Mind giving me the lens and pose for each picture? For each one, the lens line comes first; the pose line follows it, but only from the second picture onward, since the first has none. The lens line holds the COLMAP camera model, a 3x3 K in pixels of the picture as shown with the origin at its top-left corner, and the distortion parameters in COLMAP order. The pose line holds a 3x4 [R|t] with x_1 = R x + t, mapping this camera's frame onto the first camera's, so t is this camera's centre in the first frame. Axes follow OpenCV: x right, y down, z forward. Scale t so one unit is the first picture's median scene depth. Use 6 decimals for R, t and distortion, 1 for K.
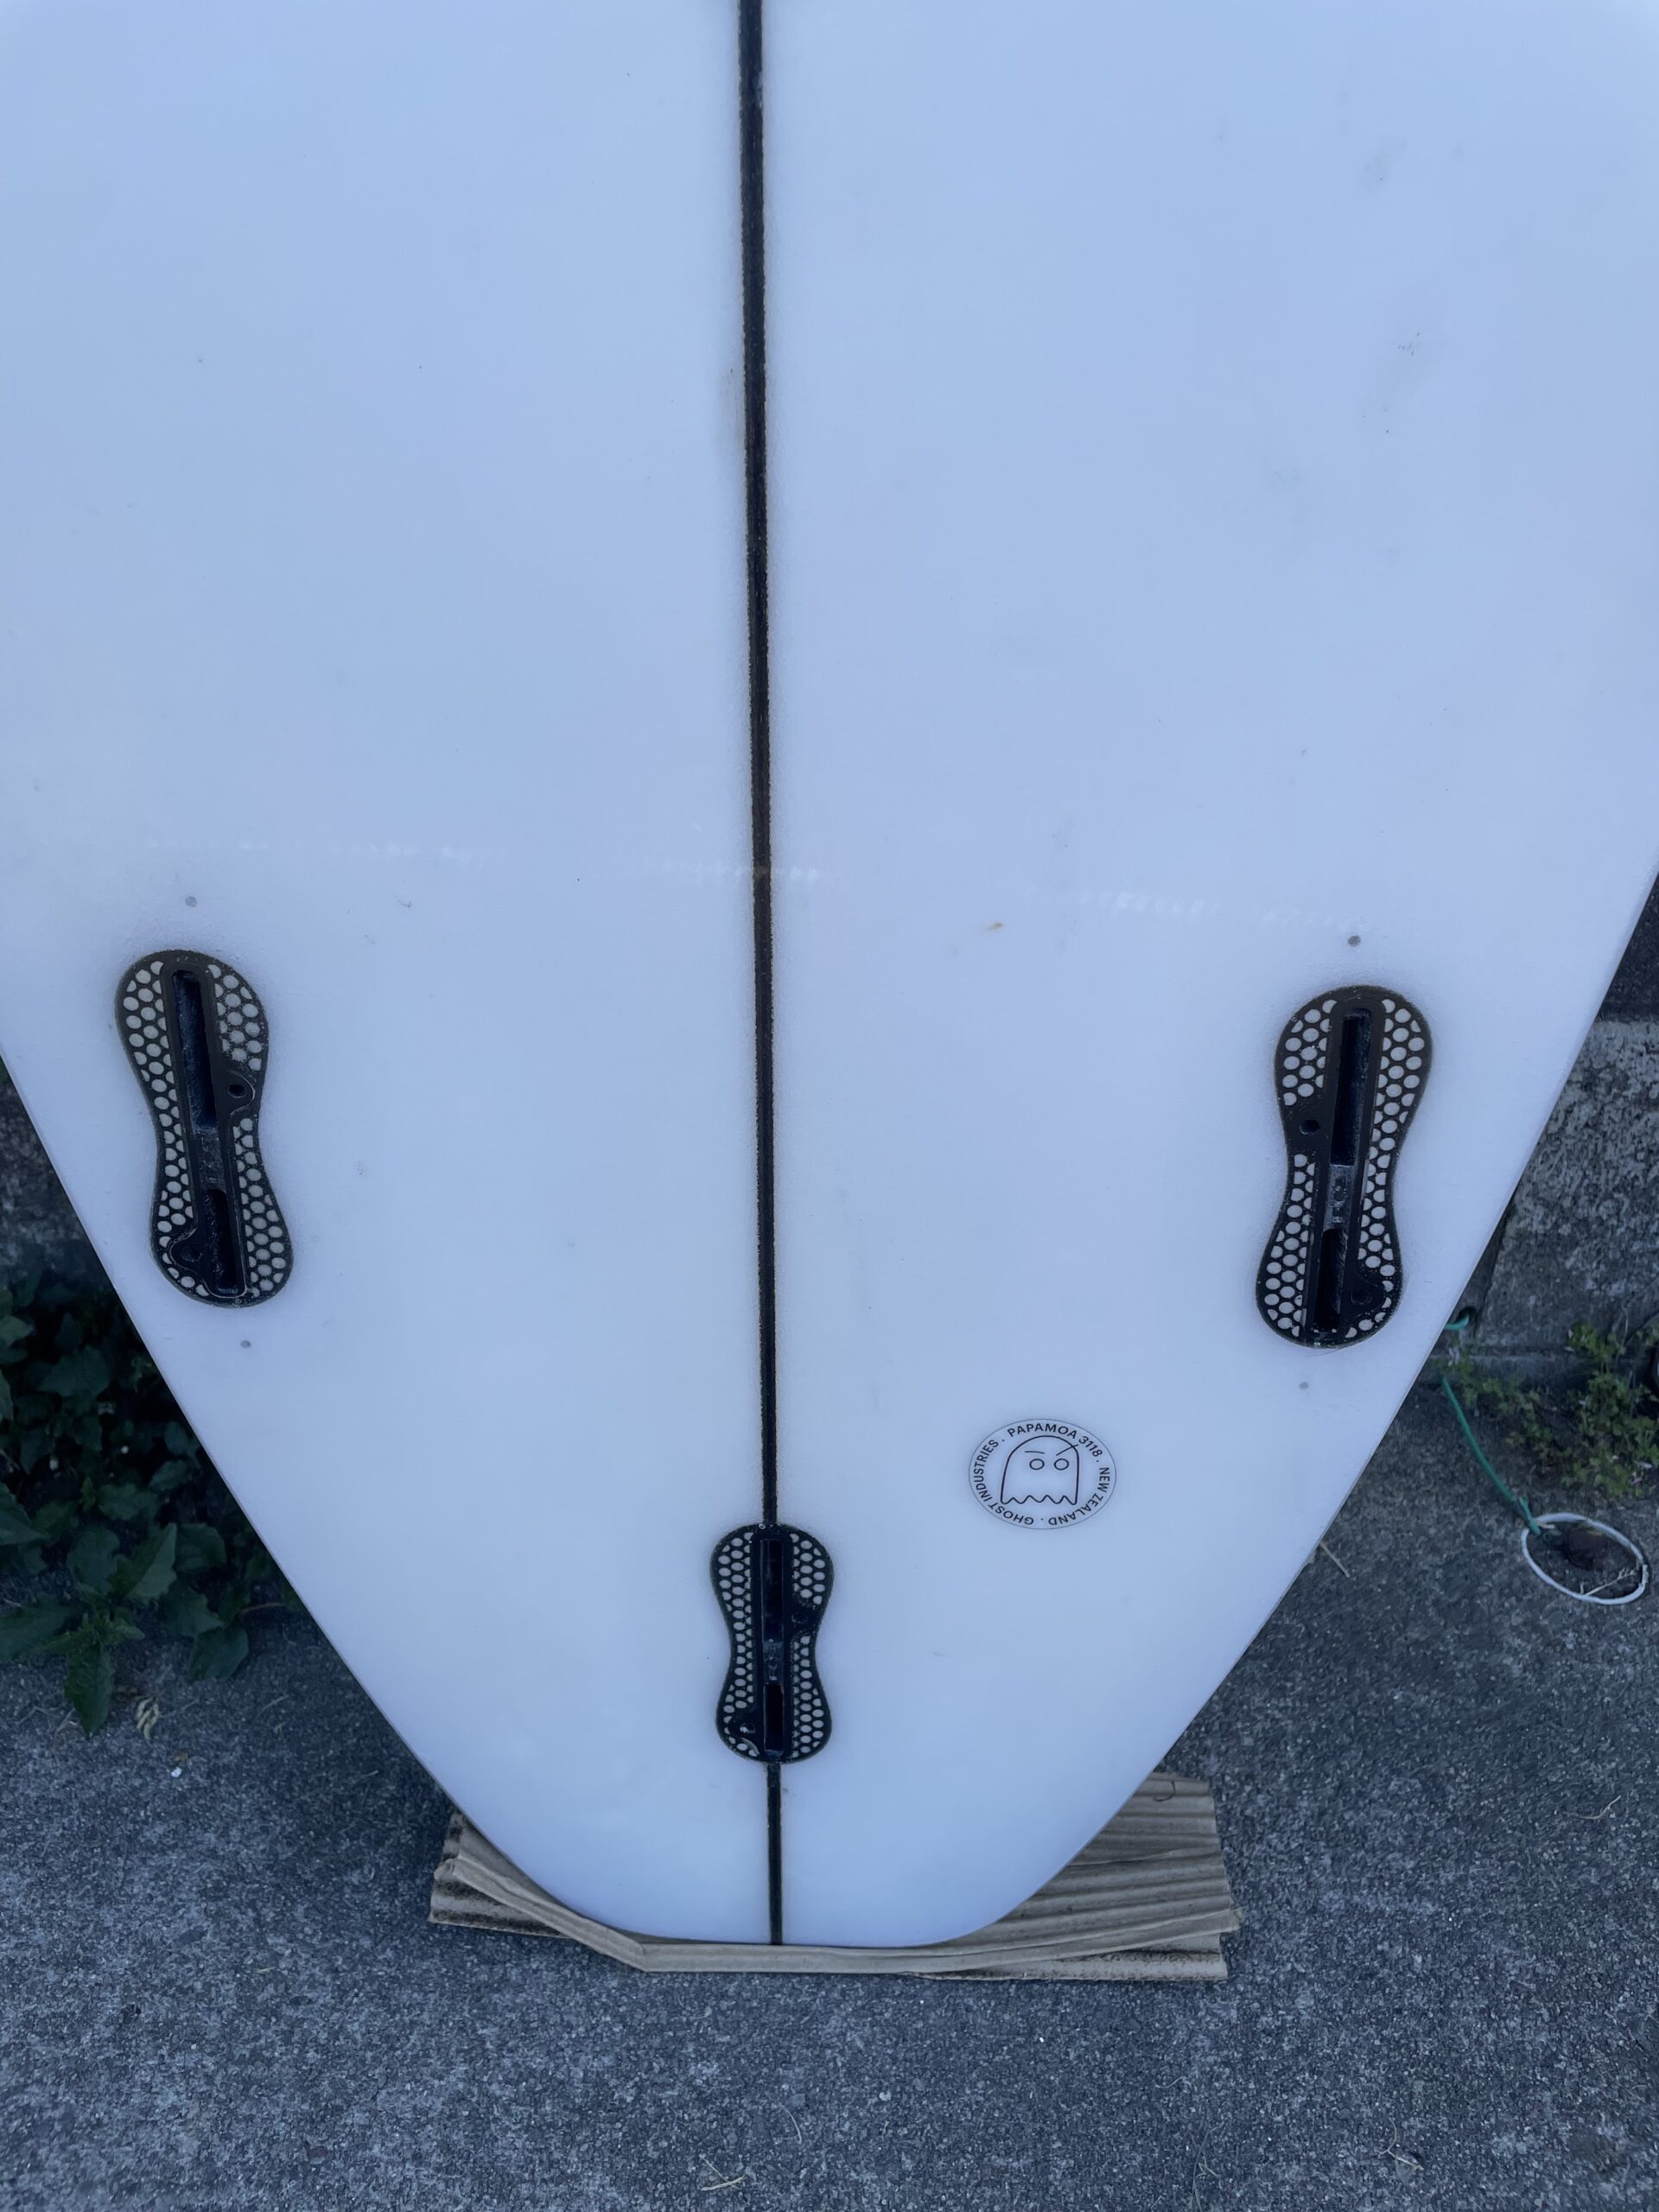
lens RADIAL K [[1668.1, 0, 848.2], [0, 1668.1, 1090.7], [0, 0, 1]] dist [0.088899, -0.114515]
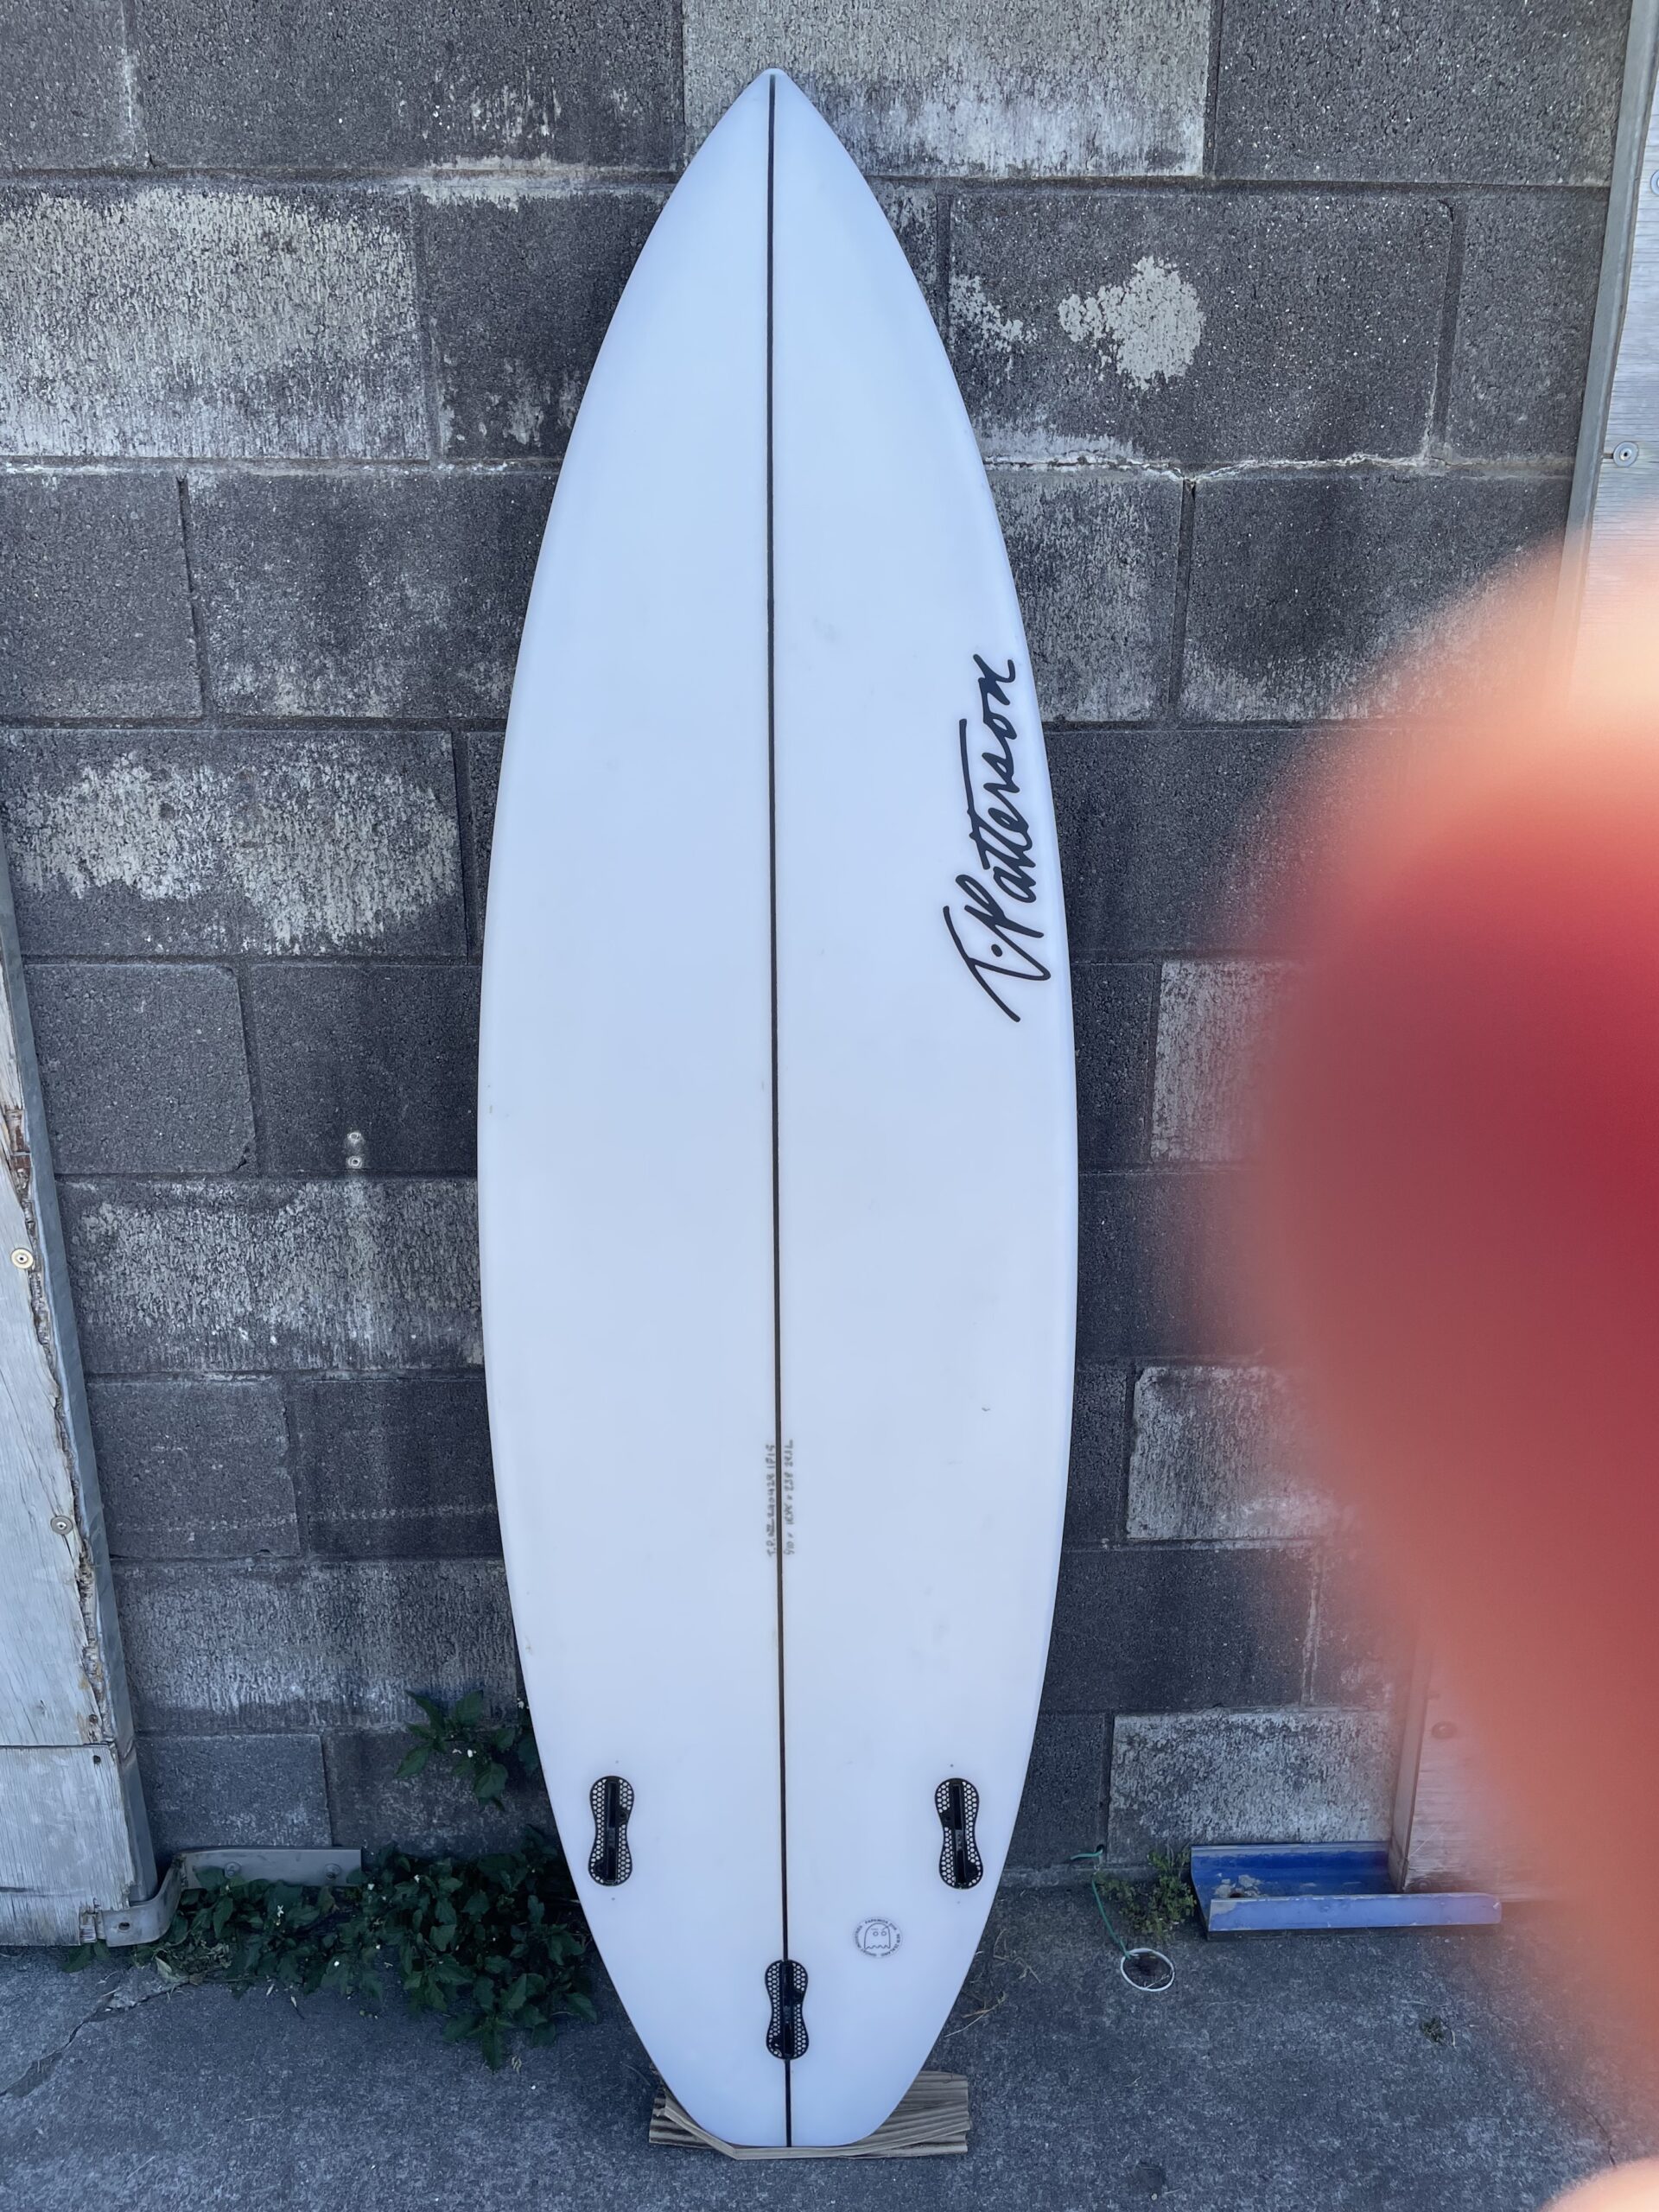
lens RADIAL K [[1668.1, 0, 846.9], [0, 1668.1, 1093.0], [0, 0, 1]] dist [0.088899, -0.114515]
pose [[0.999476, -0.023642, 0.022111, 0.024226], [0.028241, 0.970689, -0.238675, -0.404418], [-0.015821, 0.239174, 0.970848, -1.800785]]
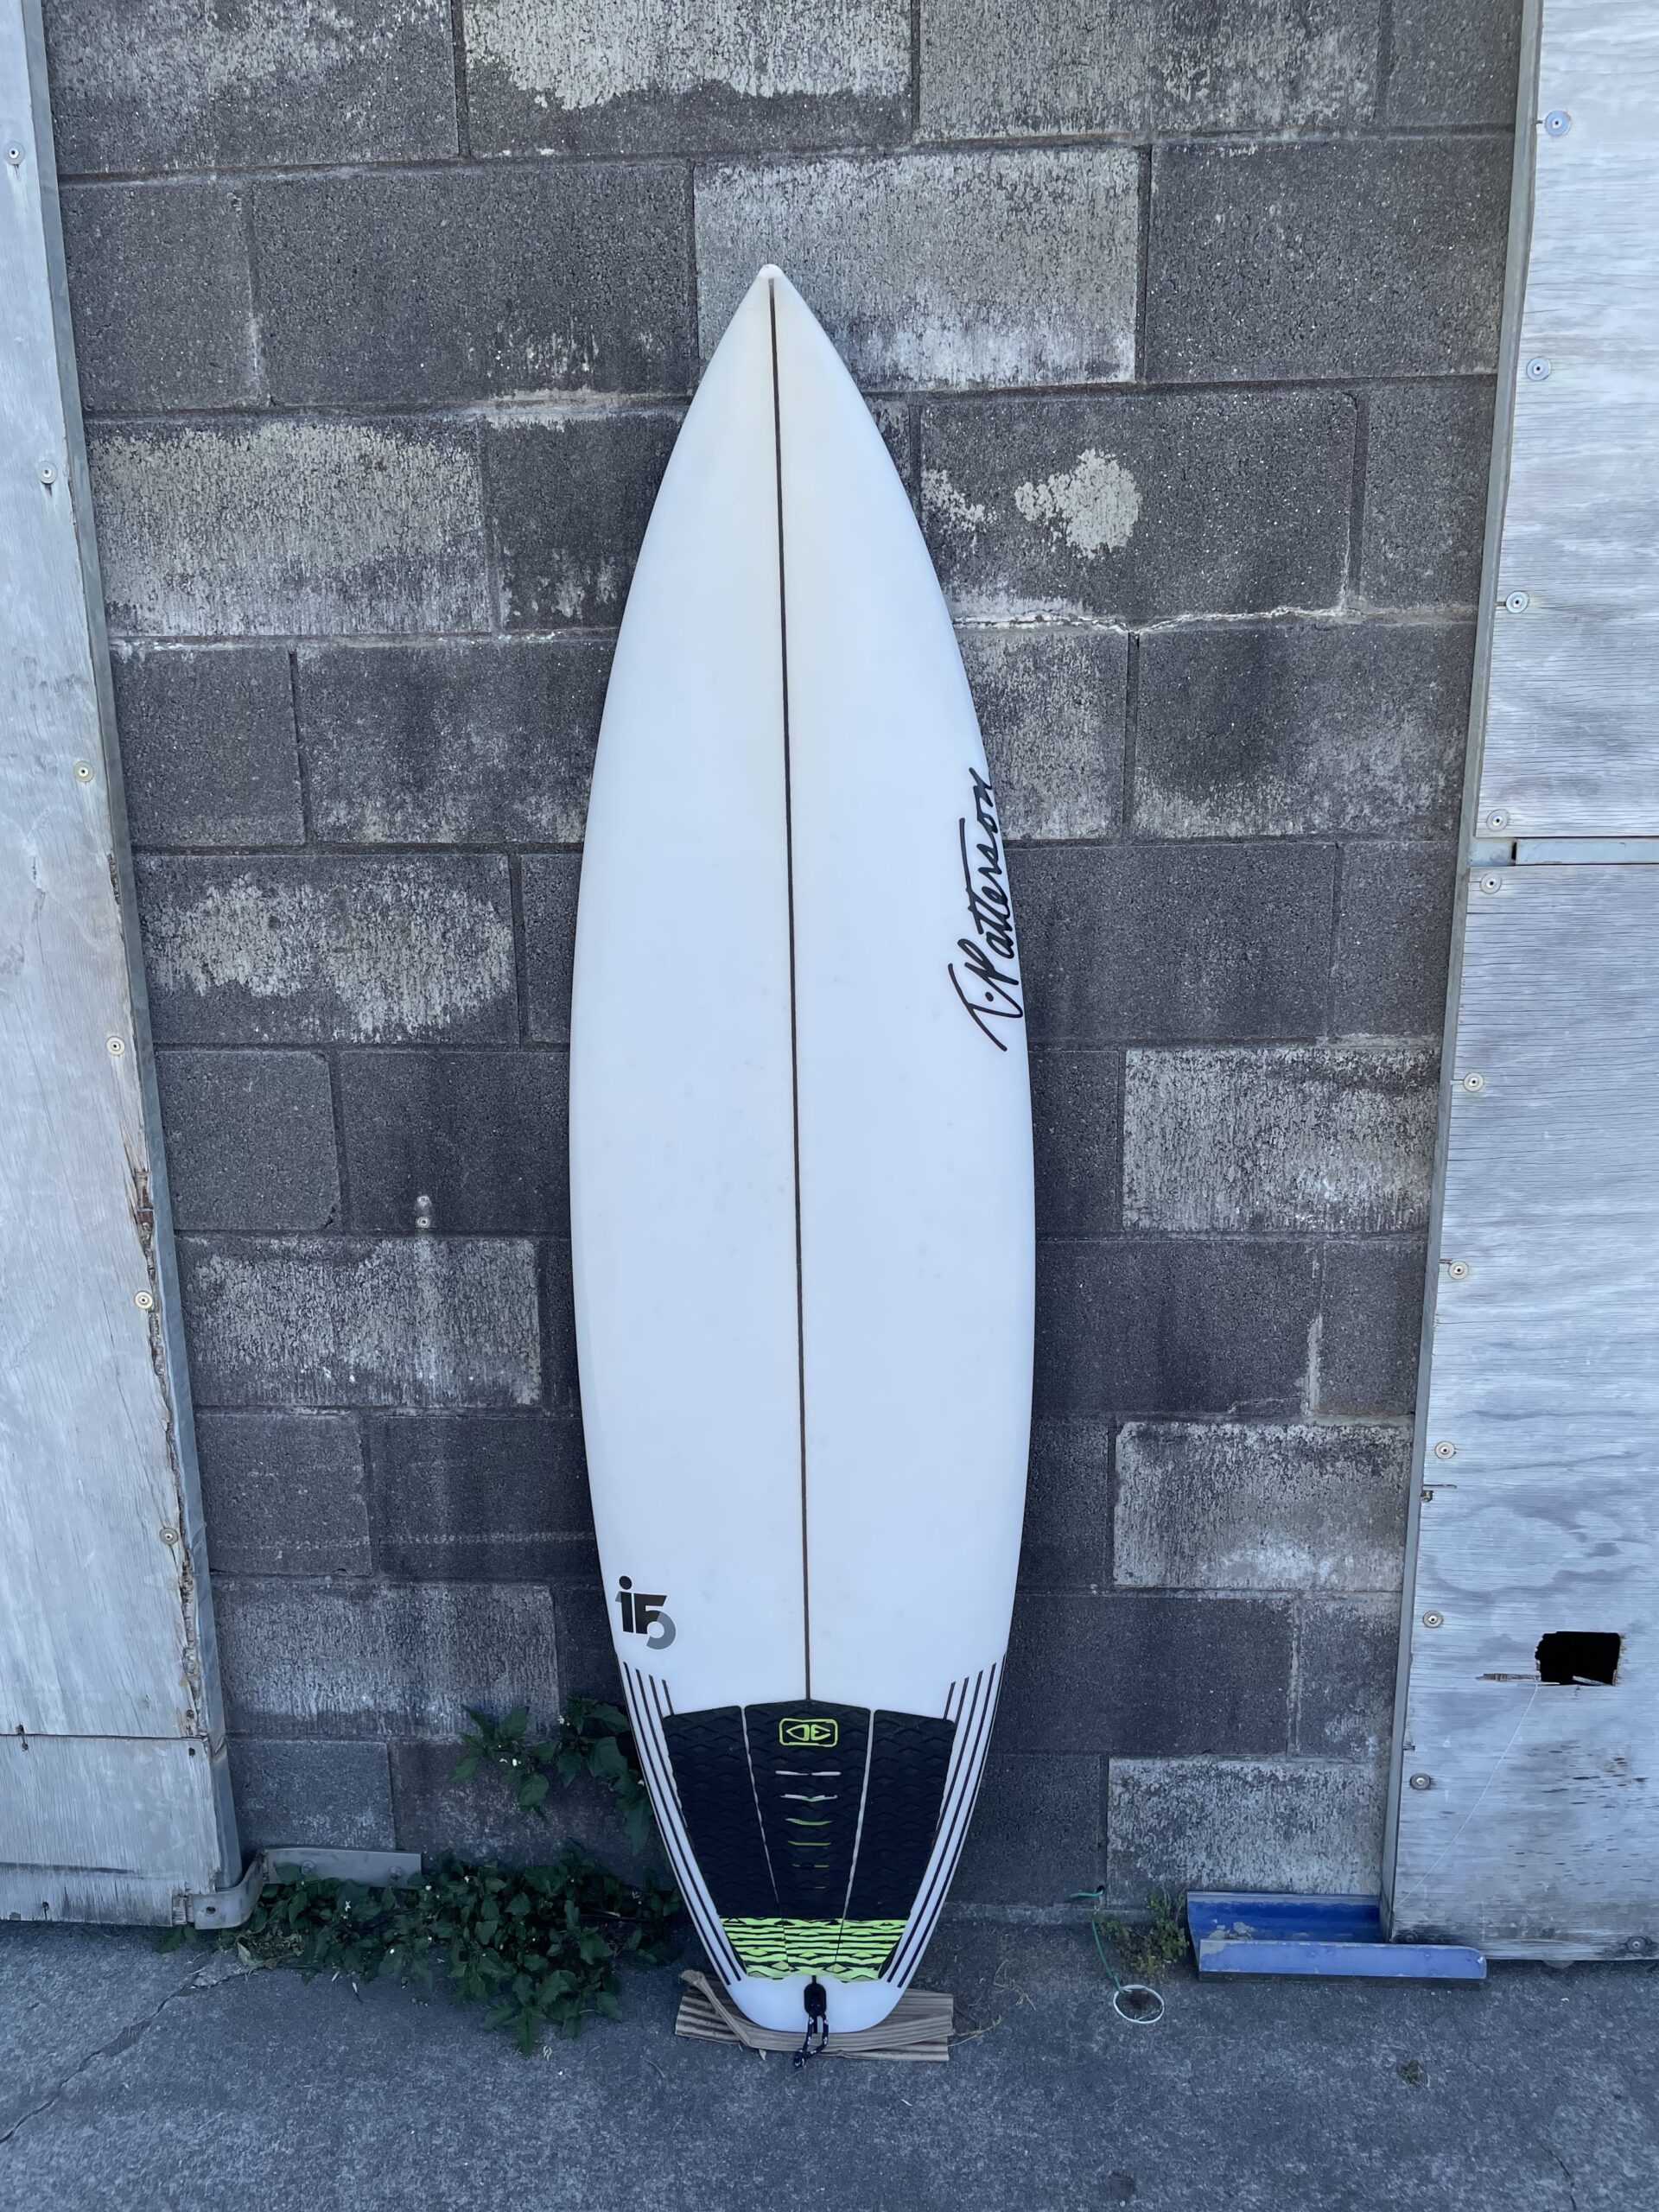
lens RADIAL K [[1668.1, 0, 827.6], [0, 1668.1, 1091.2], [0, 0, 1]] dist [0.088899, -0.114515]
pose [[0.997136, -0.018868, -0.073241, 0.253637], [-0.004975, 0.949923, -0.312443, -0.238911], [0.075468, 0.311912, 0.947109, -2.088032]]
